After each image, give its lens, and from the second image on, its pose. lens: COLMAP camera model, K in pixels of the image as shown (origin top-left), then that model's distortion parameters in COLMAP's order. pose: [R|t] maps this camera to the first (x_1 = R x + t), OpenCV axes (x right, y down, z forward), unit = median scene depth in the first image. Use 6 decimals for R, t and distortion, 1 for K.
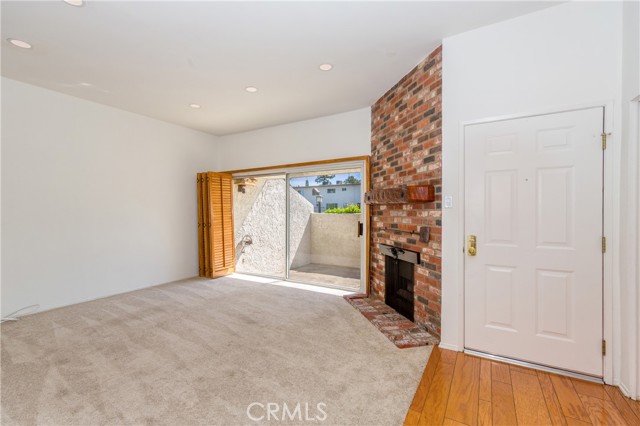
lens RADIAL K [[283.8, 0, 316.6], [0, 283.8, 210.6], [0, 0, 1]] dist [0.001251, 0.000247]
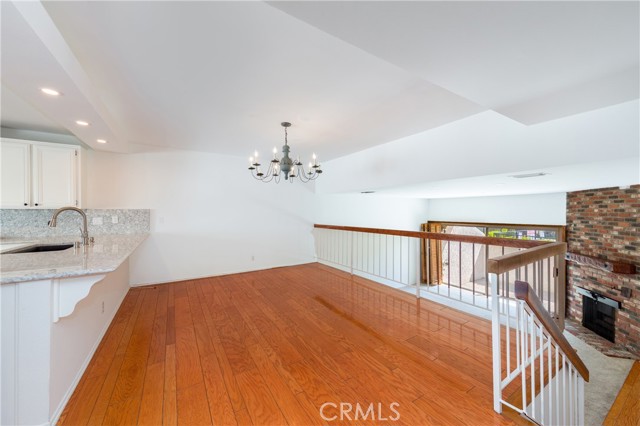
lens RADIAL K [[235.7, 0, 315.6], [0, 235.7, 211.8], [0, 0, 1]] dist [0.000119, -0.000432]
pose [[0.879815, 0.000390, -0.475316, -0.489290], [0.001614, 0.999991, 0.003808, -0.344590], [0.475314, -0.004117, 0.879807, -0.932376]]
